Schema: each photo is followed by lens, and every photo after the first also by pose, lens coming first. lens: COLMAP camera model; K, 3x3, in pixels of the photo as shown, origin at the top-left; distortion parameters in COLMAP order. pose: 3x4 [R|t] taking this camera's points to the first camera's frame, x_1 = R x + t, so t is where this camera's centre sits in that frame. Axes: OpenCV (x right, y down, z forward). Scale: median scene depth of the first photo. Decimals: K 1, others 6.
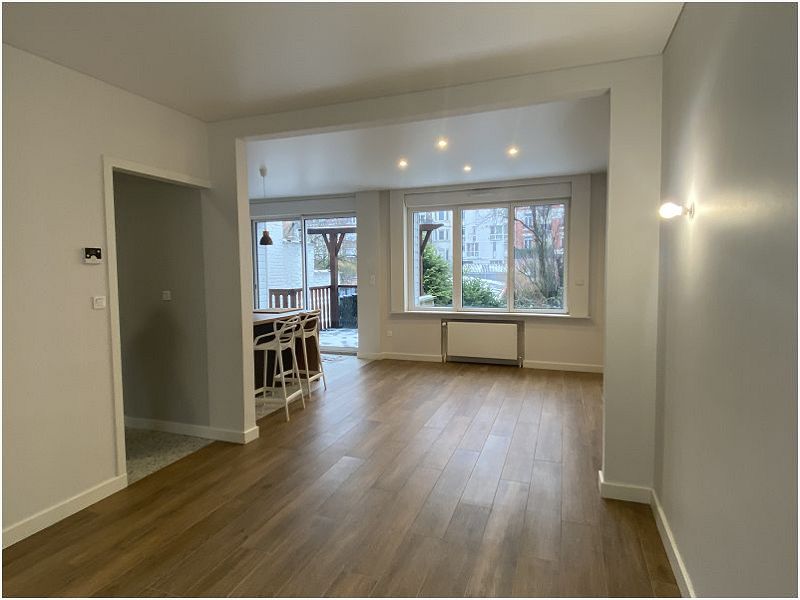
lens RADIAL K [[533.3, 0, 400.0], [0, 533.3, 300.0], [0, 0, 1]] dist [-0.001195, 0.000573]
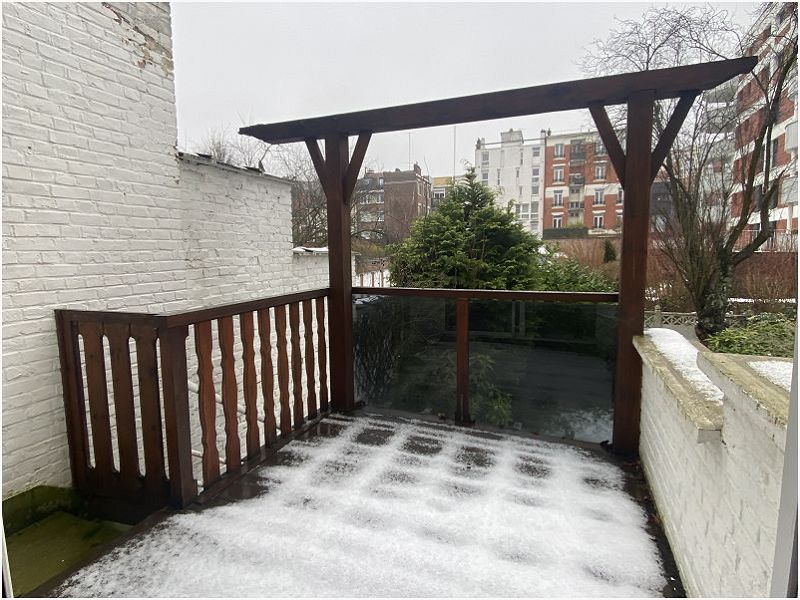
lens RADIAL K [[439.2, 0, 400.0], [0, 439.2, 300.0], [0, 0, 1]] dist [-0.000679, -0.000715]
pose [[0.999970, 0.000985, -0.007704, -0.082020], [-0.000603, 0.998777, 0.049433, -0.033993], [0.007743, -0.049426, 0.998748, 0.712500]]
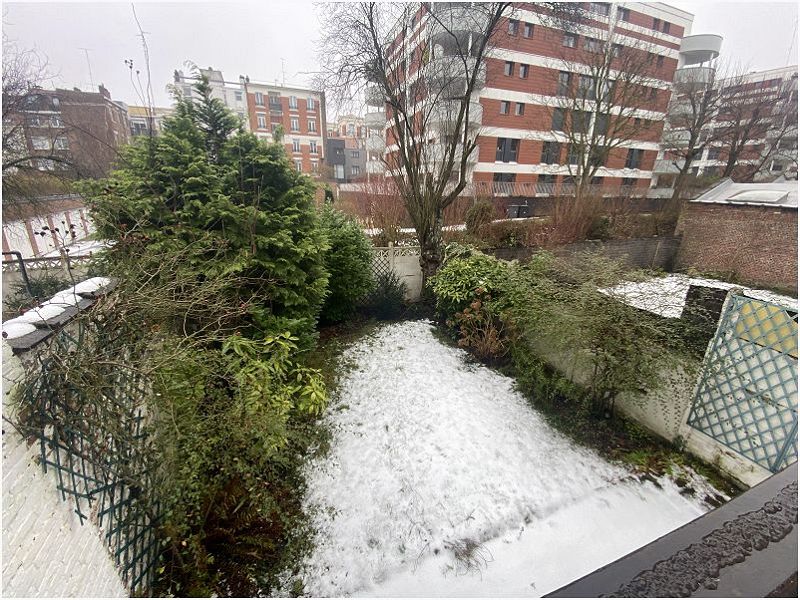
lens RADIAL K [[321.9, 0, 400.0], [0, 321.9, 300.0], [0, 0, 1]] dist [0.028930, -0.022996]
pose [[0.758448, -0.184028, 0.625212, -0.087706], [0.011929, 0.963066, 0.269002, -0.054930], [-0.651625, -0.196566, 0.732630, 0.952897]]
